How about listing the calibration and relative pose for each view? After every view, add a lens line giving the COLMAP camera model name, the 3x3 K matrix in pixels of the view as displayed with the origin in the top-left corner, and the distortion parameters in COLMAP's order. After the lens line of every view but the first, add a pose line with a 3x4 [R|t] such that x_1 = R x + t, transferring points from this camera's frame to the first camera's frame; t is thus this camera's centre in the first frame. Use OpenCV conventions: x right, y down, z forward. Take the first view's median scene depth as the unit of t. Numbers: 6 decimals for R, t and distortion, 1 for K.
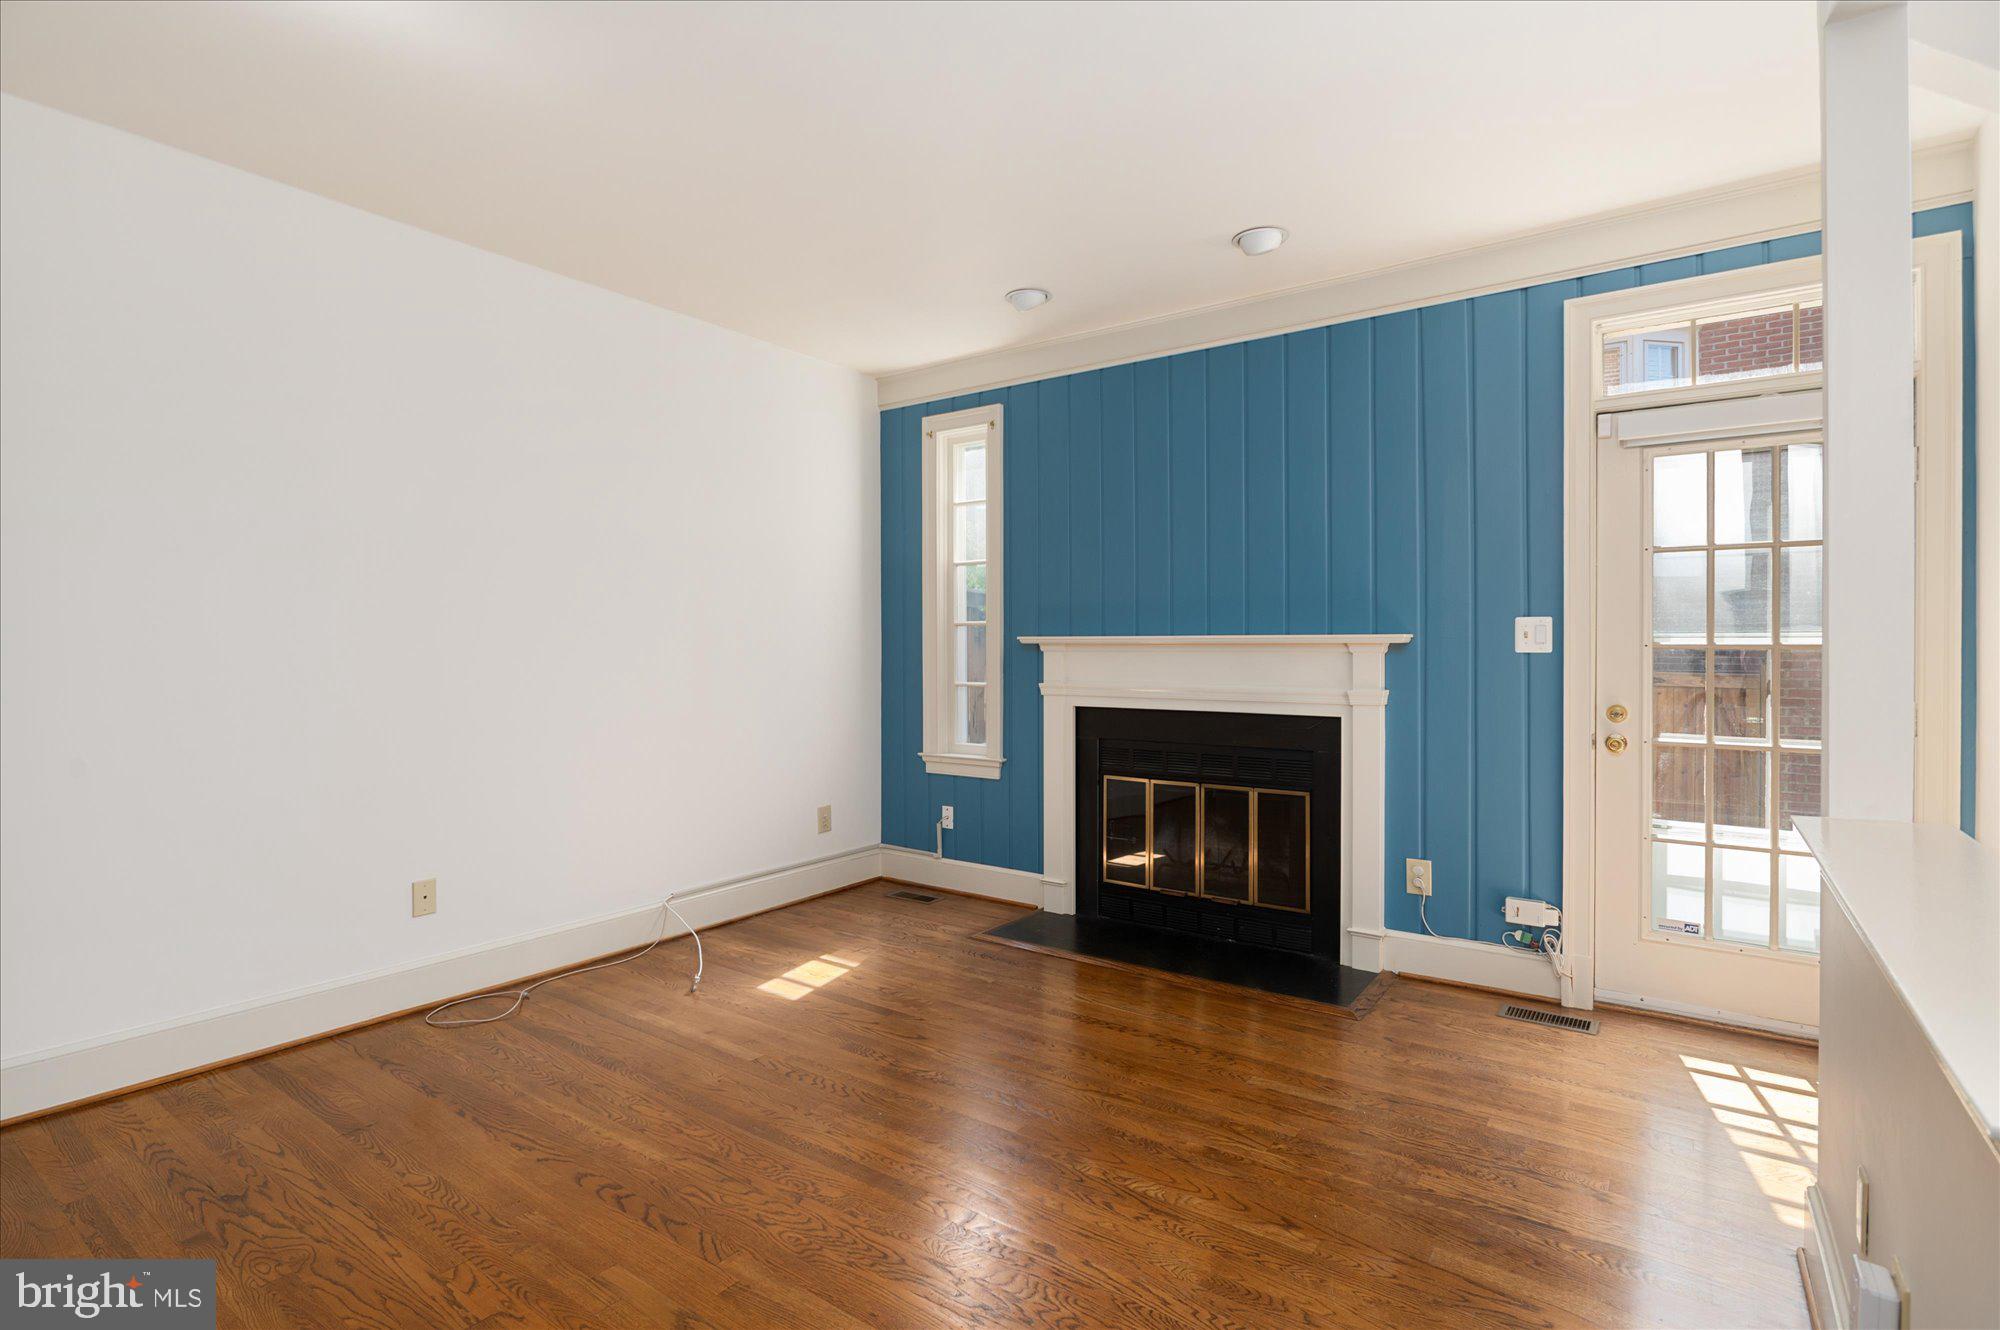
lens RADIAL K [[958.1, 0, 993.1], [0, 958.1, 661.0], [0, 0, 1]] dist [0.009149, -0.000004]
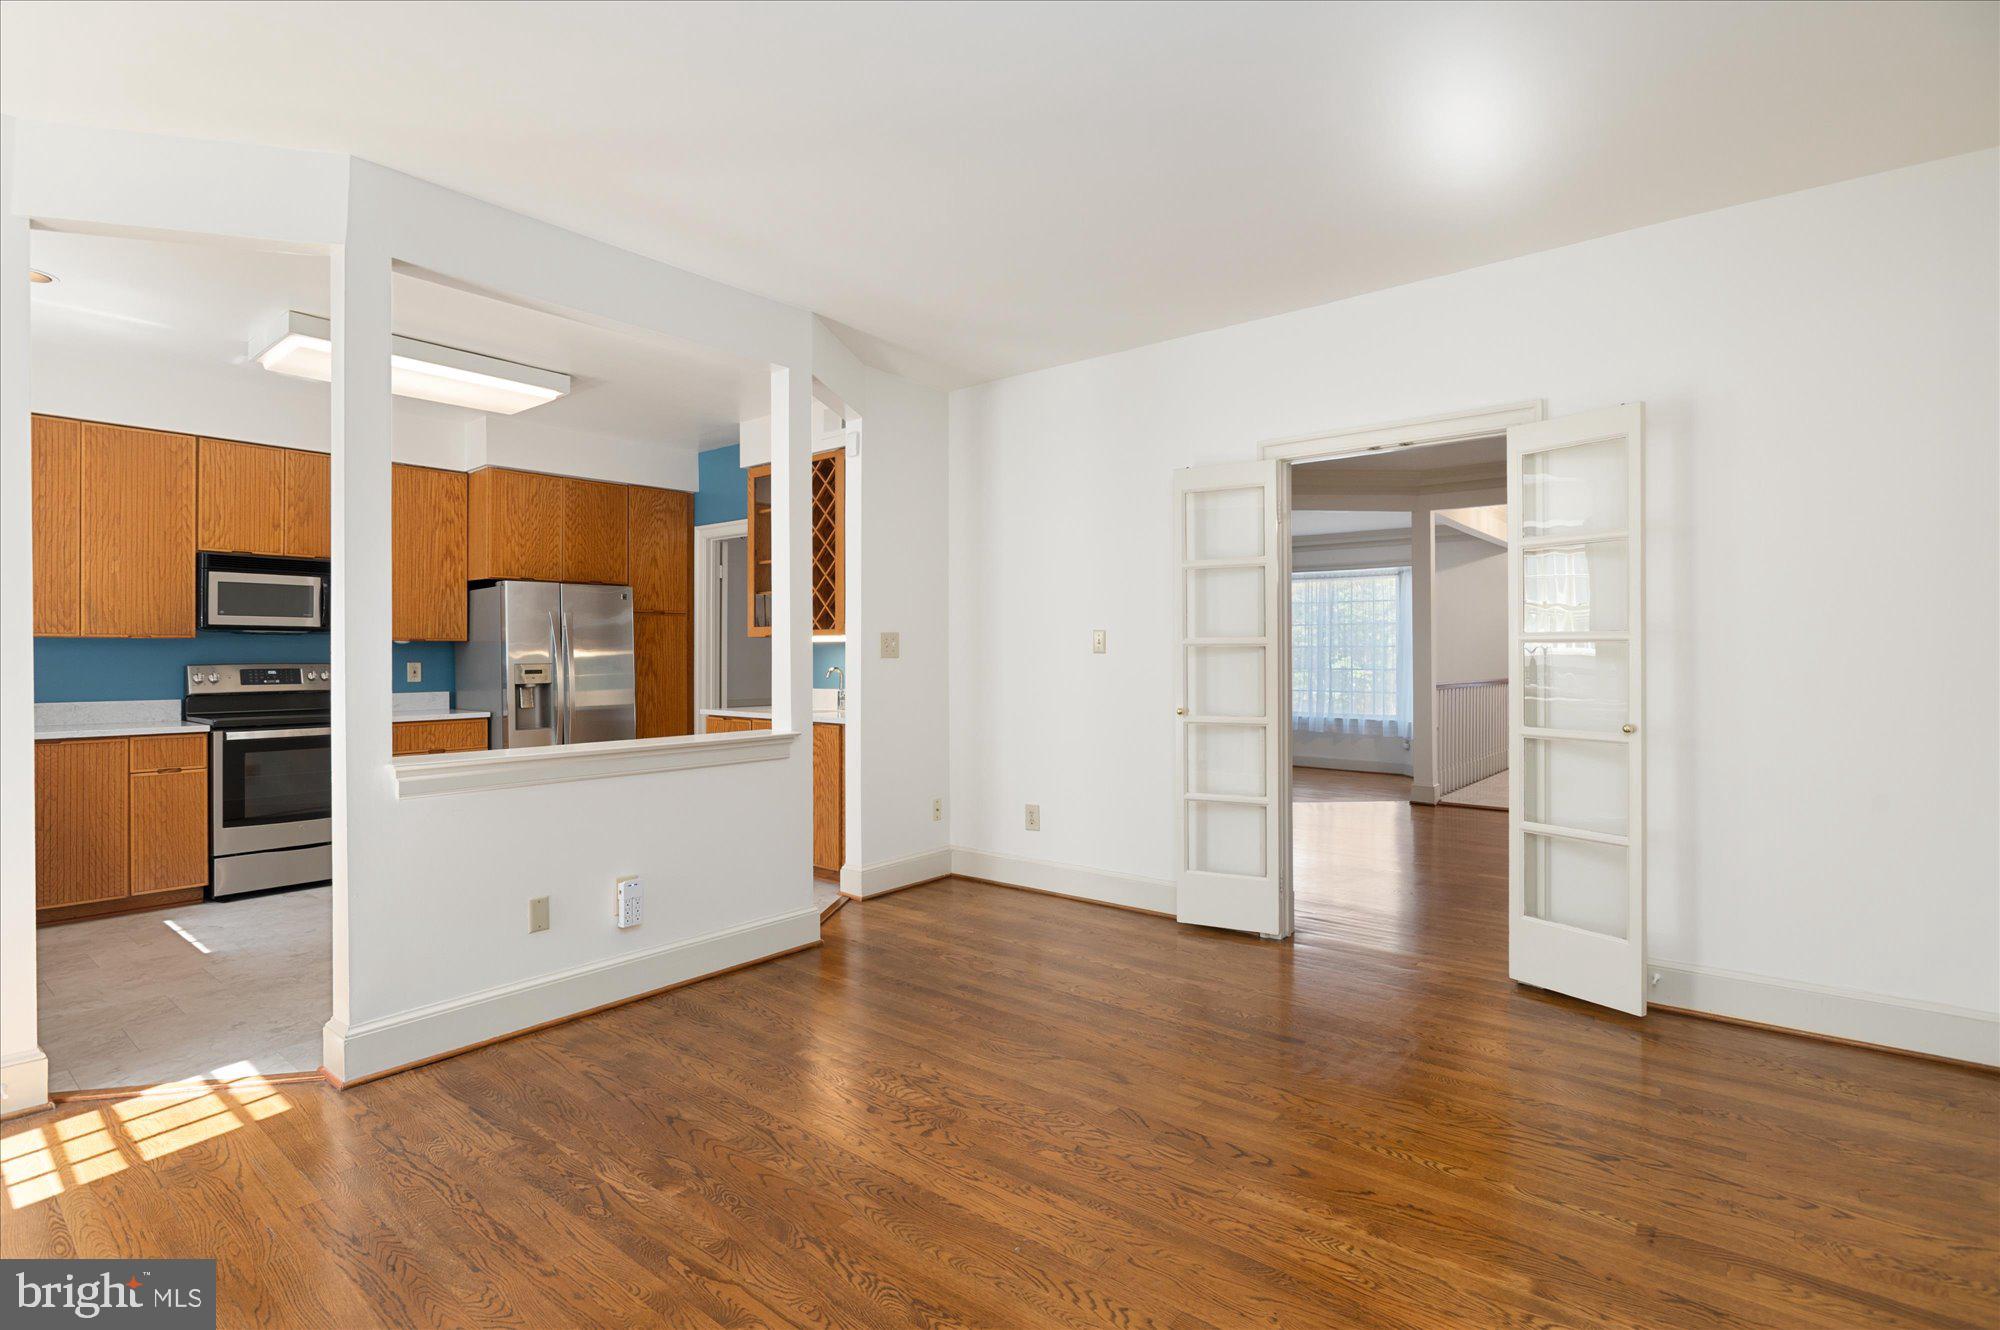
lens RADIAL K [[958.1, 0, 993.1], [0, 958.1, 661.0], [0, 0, 1]] dist [0.009149, -0.000004]
pose [[-0.997462, 0.003805, 0.071099, -0.177698], [0.004629, 0.999924, 0.011429, -0.013161], [-0.071050, 0.011729, -0.997404, 2.018015]]
